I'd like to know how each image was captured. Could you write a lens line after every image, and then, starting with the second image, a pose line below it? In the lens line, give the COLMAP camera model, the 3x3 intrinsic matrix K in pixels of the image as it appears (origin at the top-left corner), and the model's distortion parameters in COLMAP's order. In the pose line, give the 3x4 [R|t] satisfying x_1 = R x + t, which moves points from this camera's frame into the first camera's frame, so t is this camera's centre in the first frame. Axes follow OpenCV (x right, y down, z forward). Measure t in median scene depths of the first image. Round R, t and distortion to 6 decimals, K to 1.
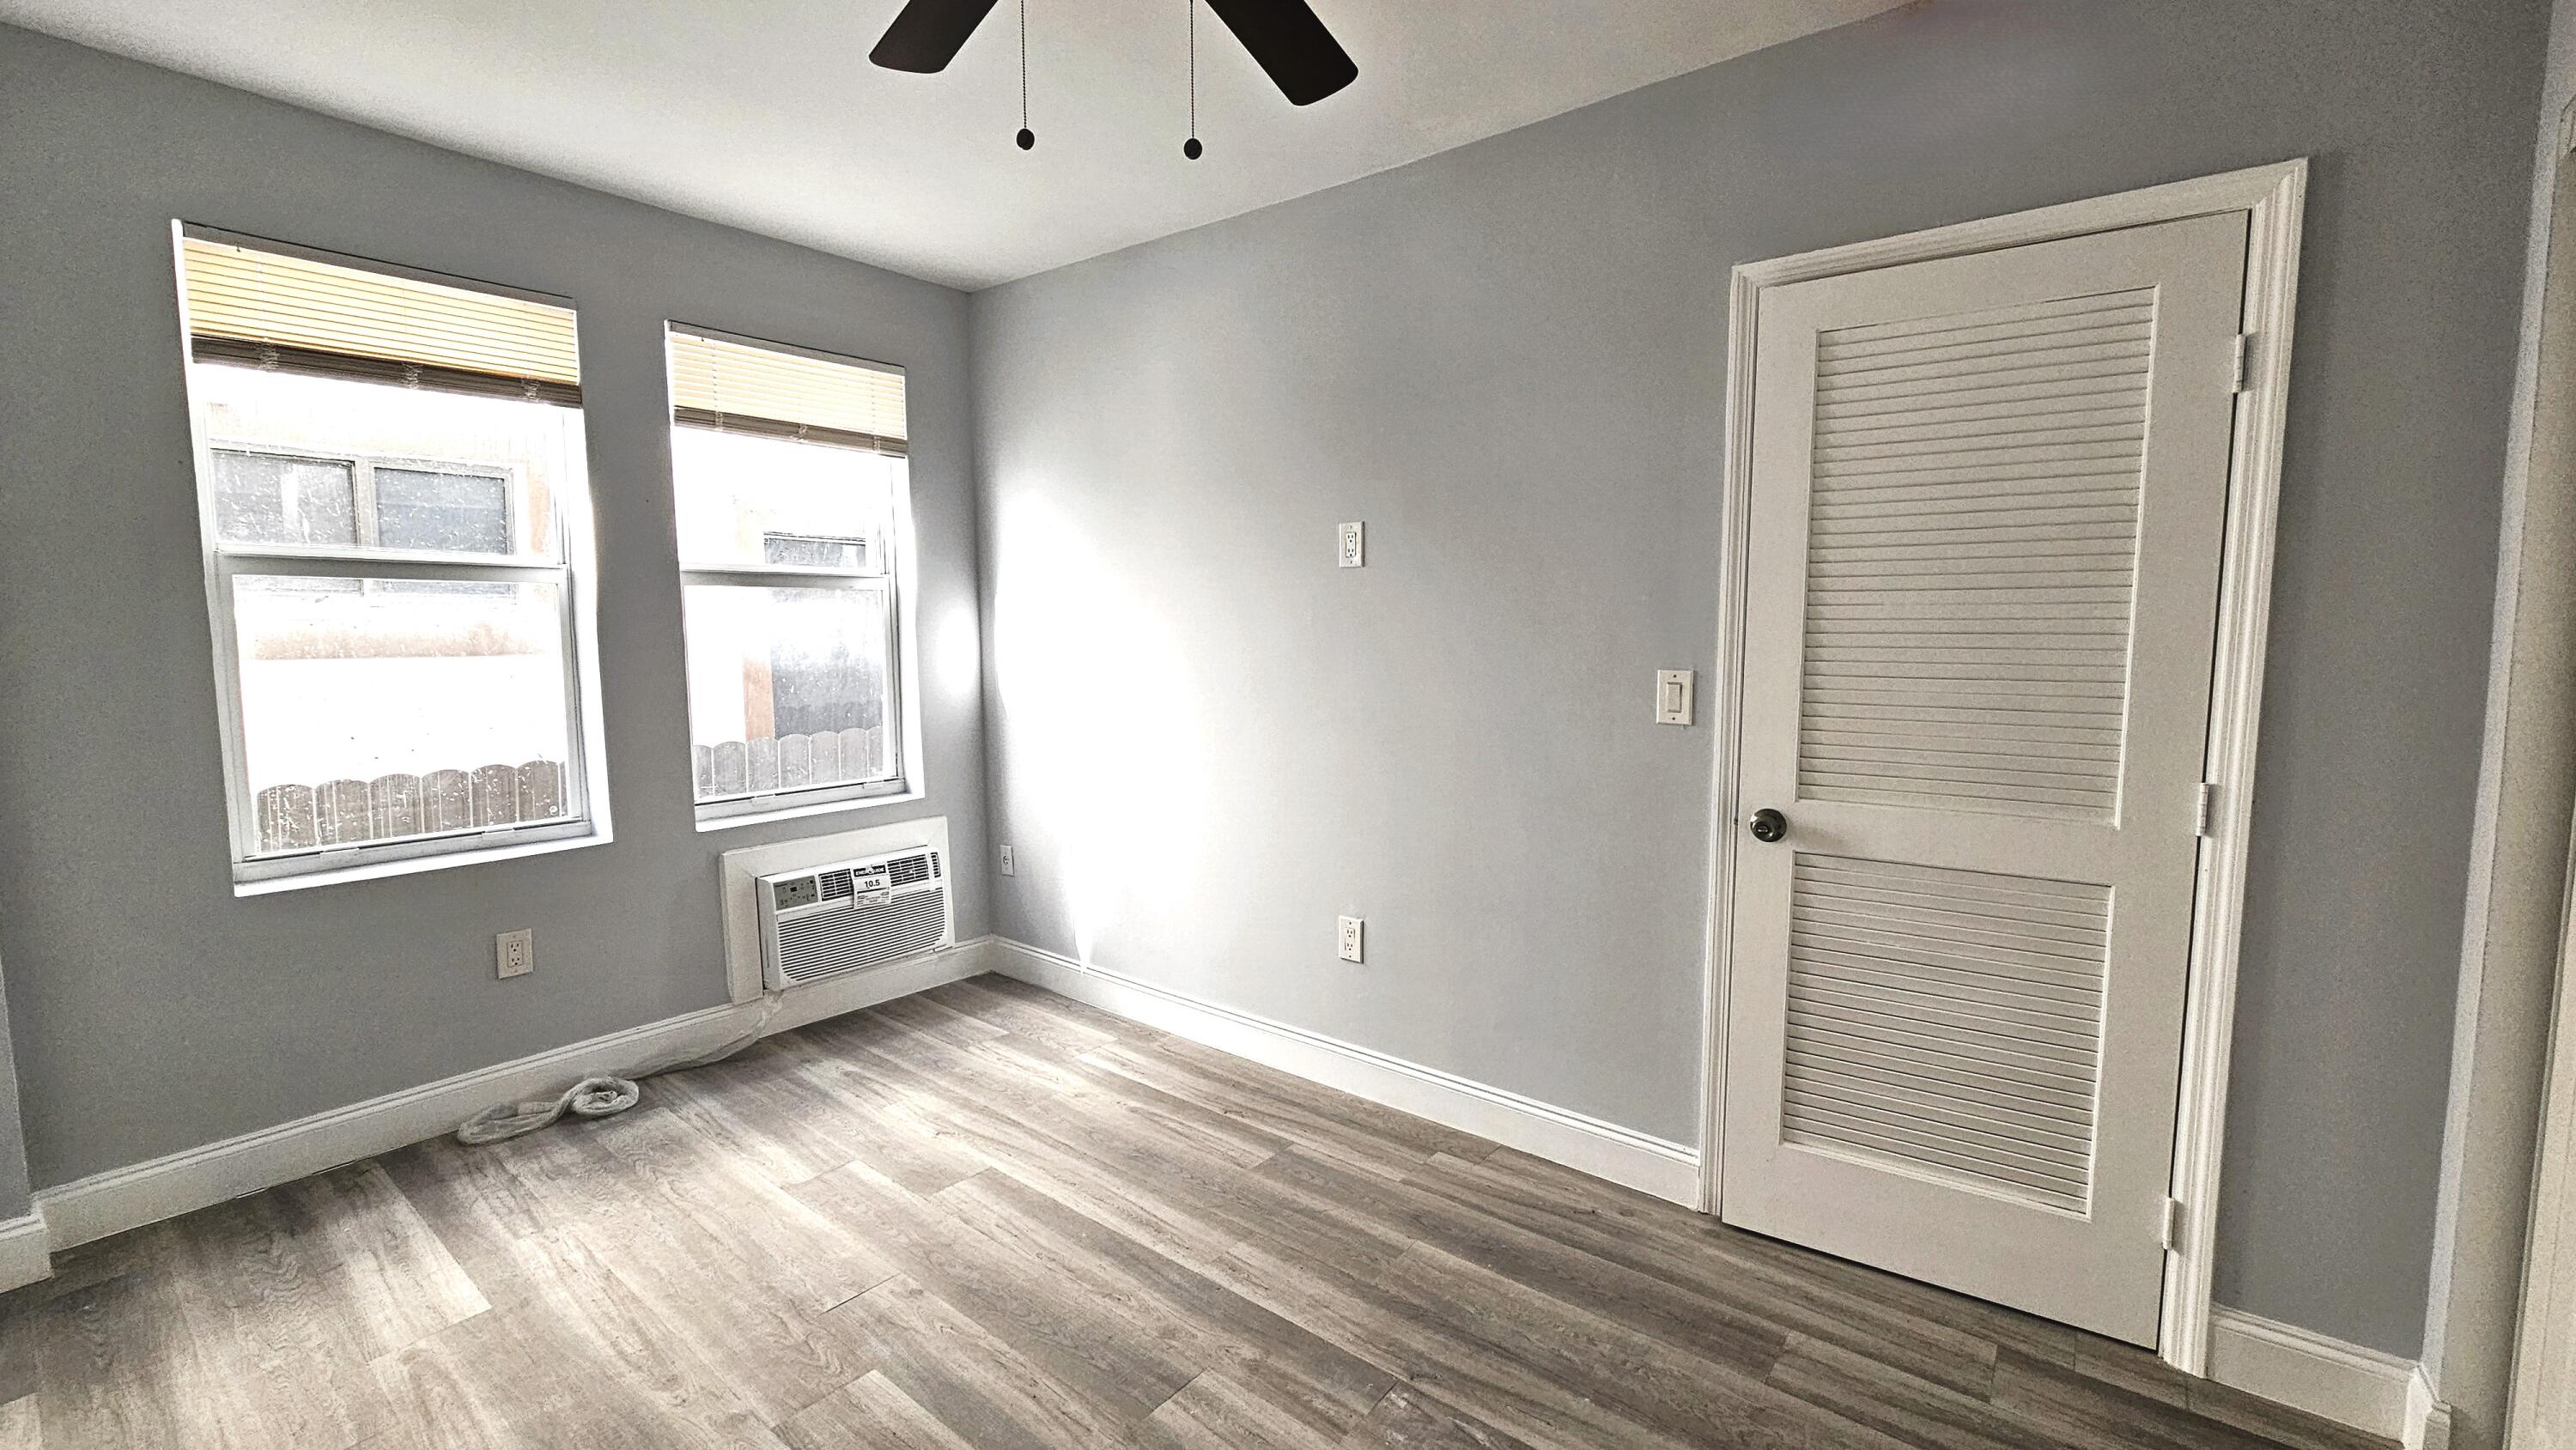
lens RADIAL K [[1060.2, 0, 1280.2], [0, 1060.2, 726.3], [0, 0, 1]] dist [0.002217, 0.000441]
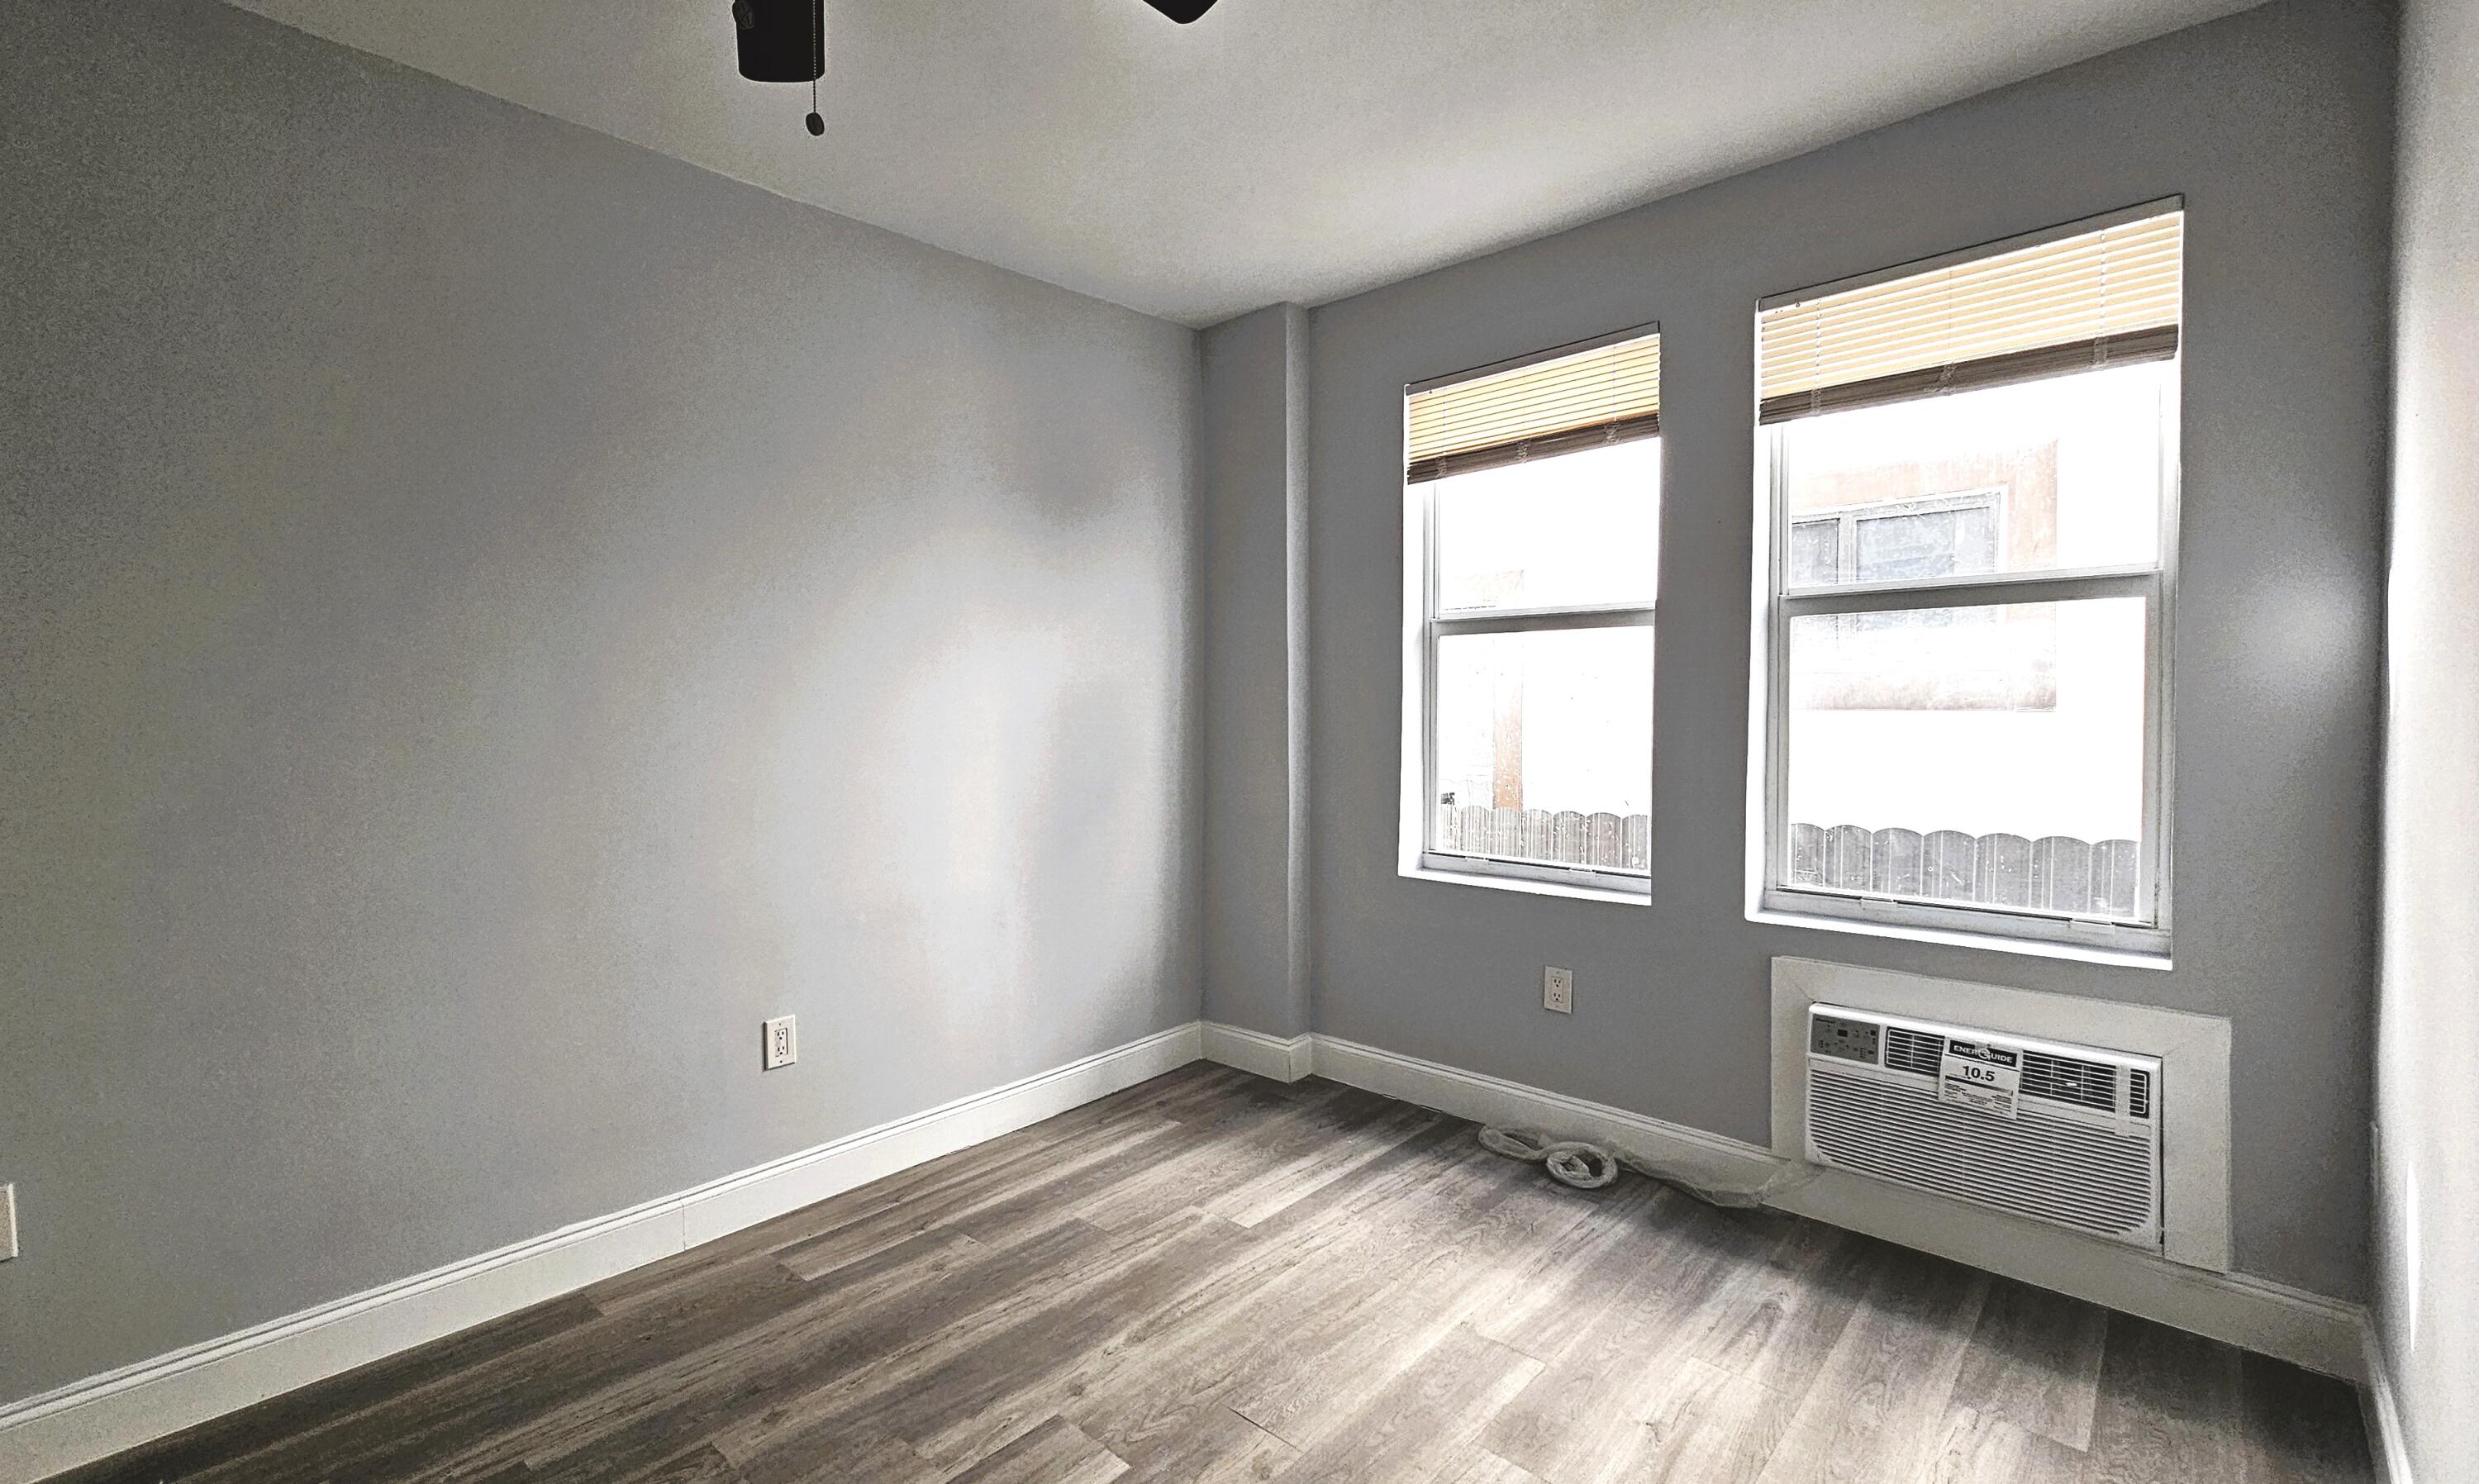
lens RADIAL K [[1083.9, 0, 1185.8], [0, 1083.9, 739.0], [0, 0, 1]] dist [-0.002991, -0.000334]
pose [[-0.087264, 0.037819, -0.995467, 0.338767], [-0.089168, 0.994971, 0.045617, -0.041553], [0.992187, 0.092744, -0.083453, 0.698446]]
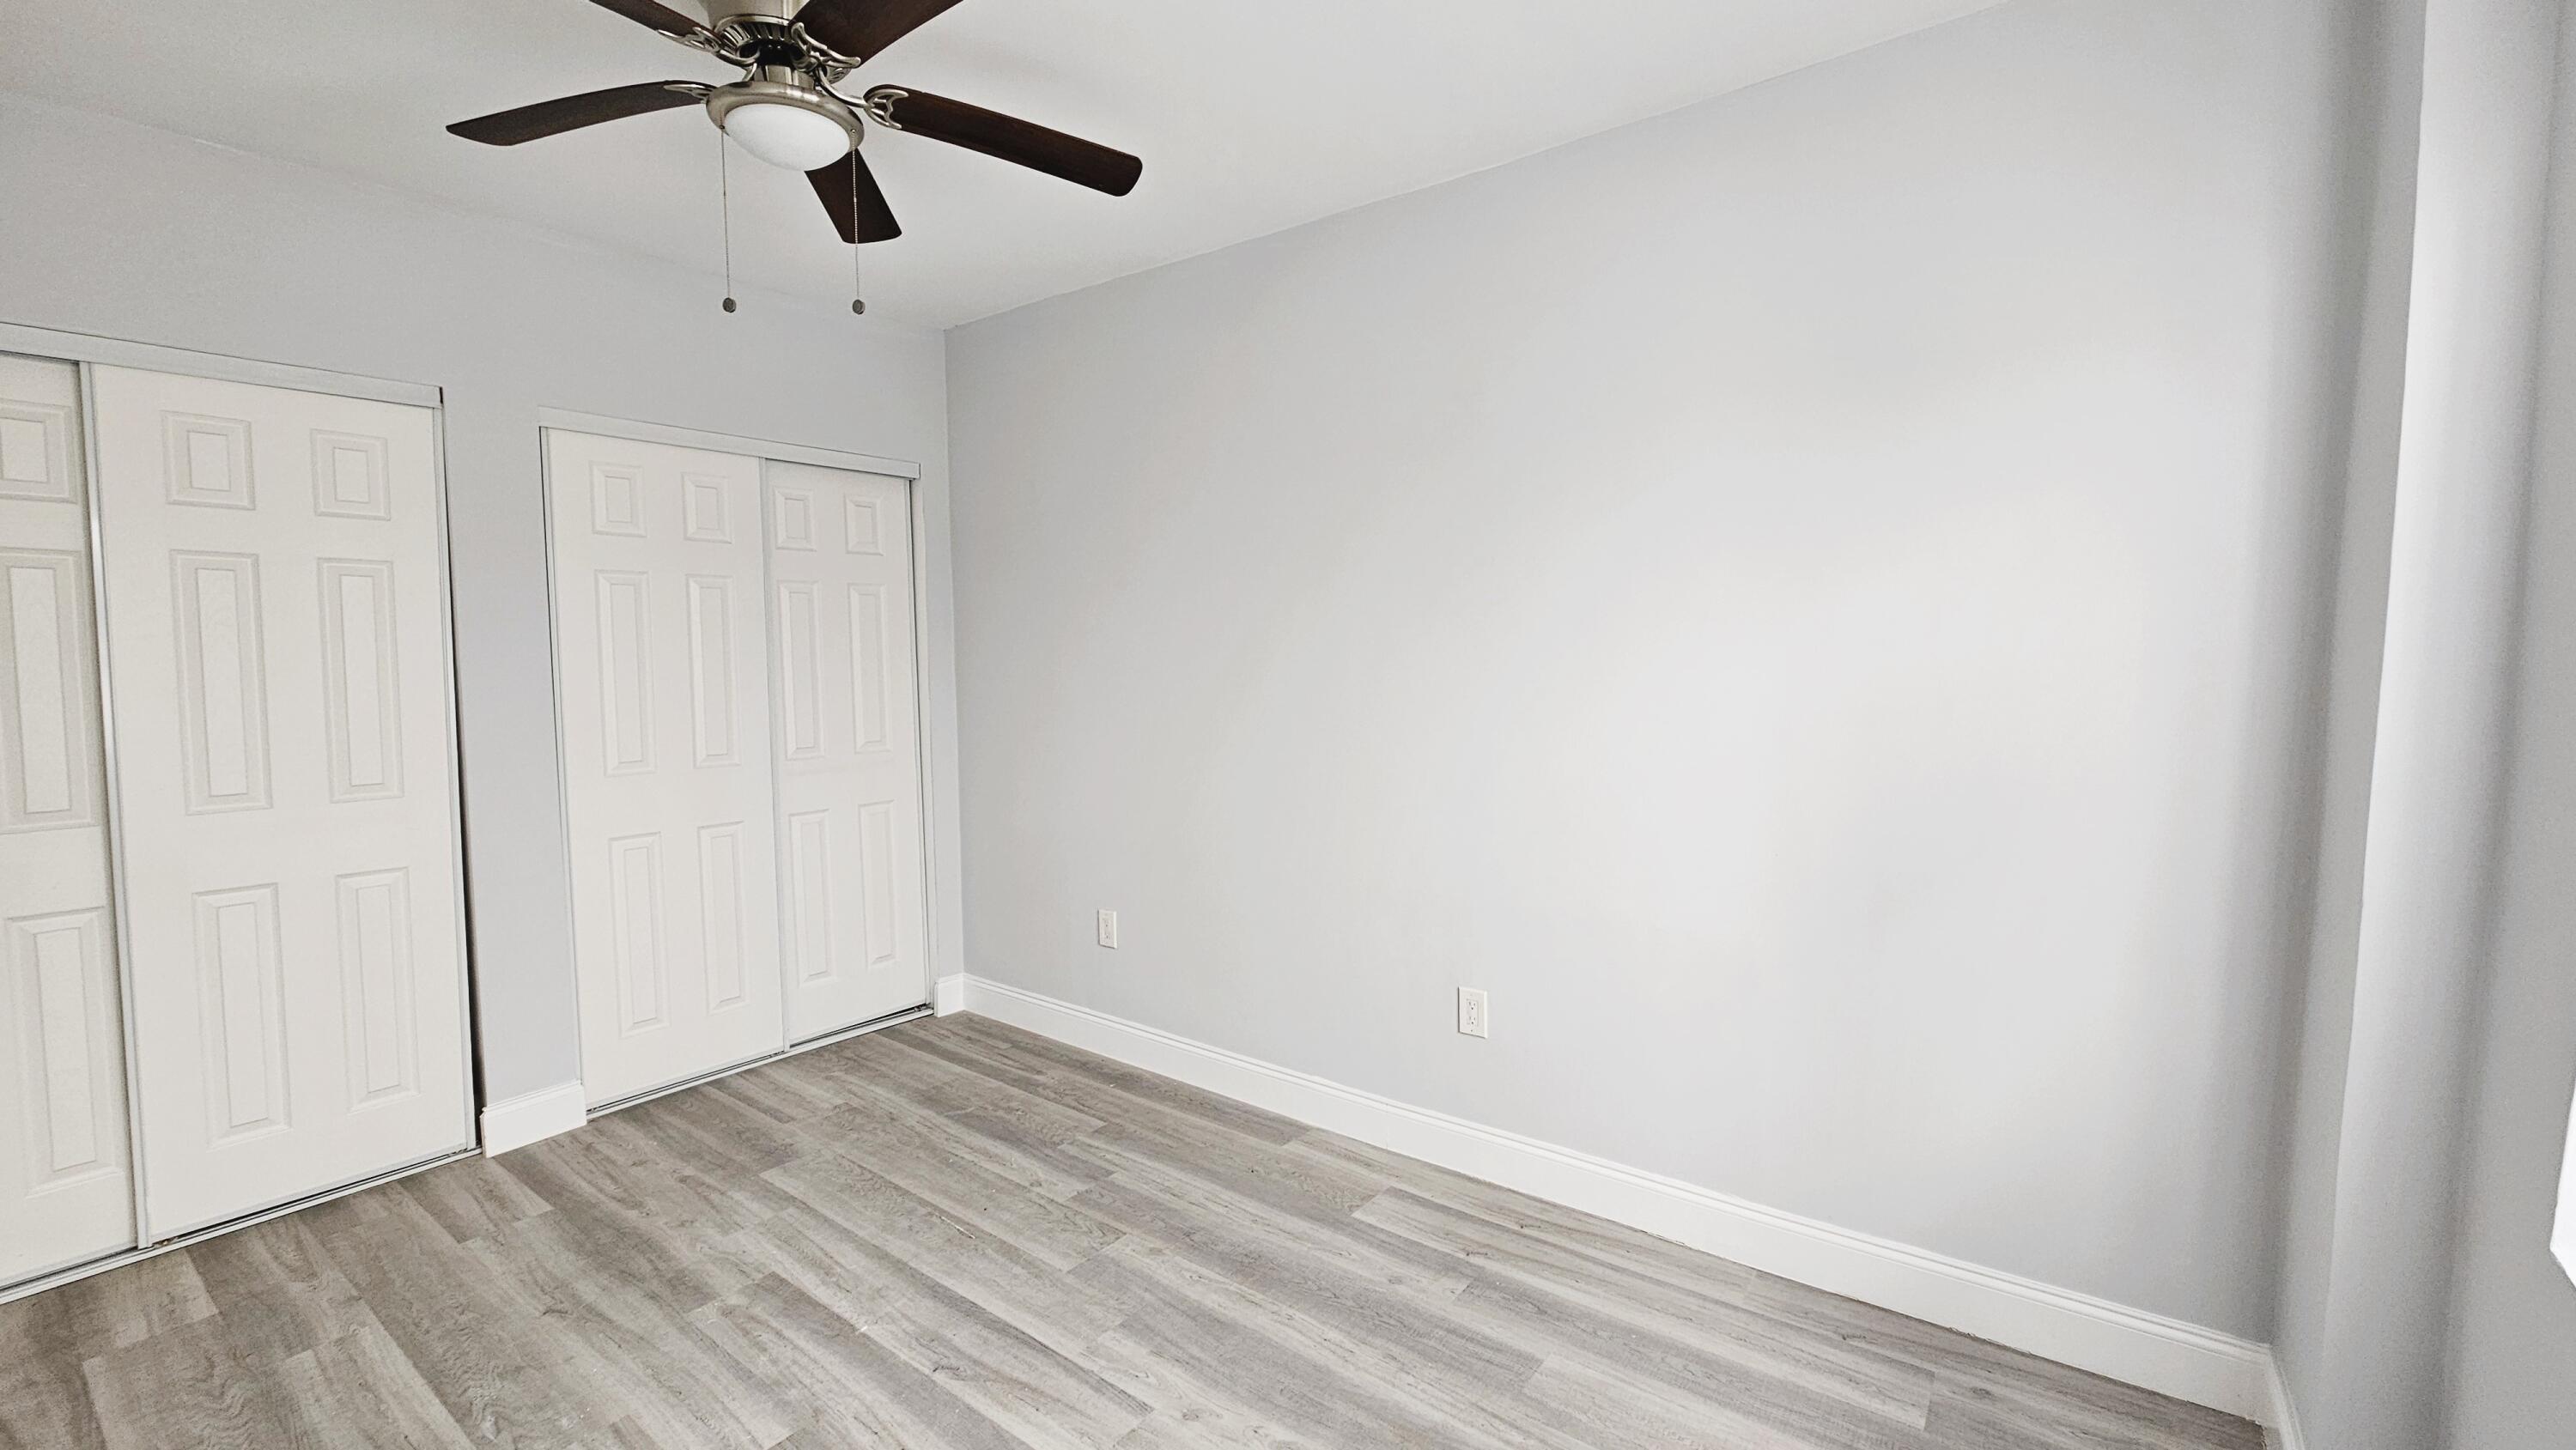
lens RADIAL K [[1060.2, 0, 1288.1], [0, 1060.2, 728.1], [0, 0, 1]] dist [0.002217, 0.000441]
pose [[-0.999430, 0.015728, -0.029873, -0.331990], [0.010259, 0.984496, 0.175104, -0.121011], [0.032163, 0.174698, -0.984097, 1.158049]]
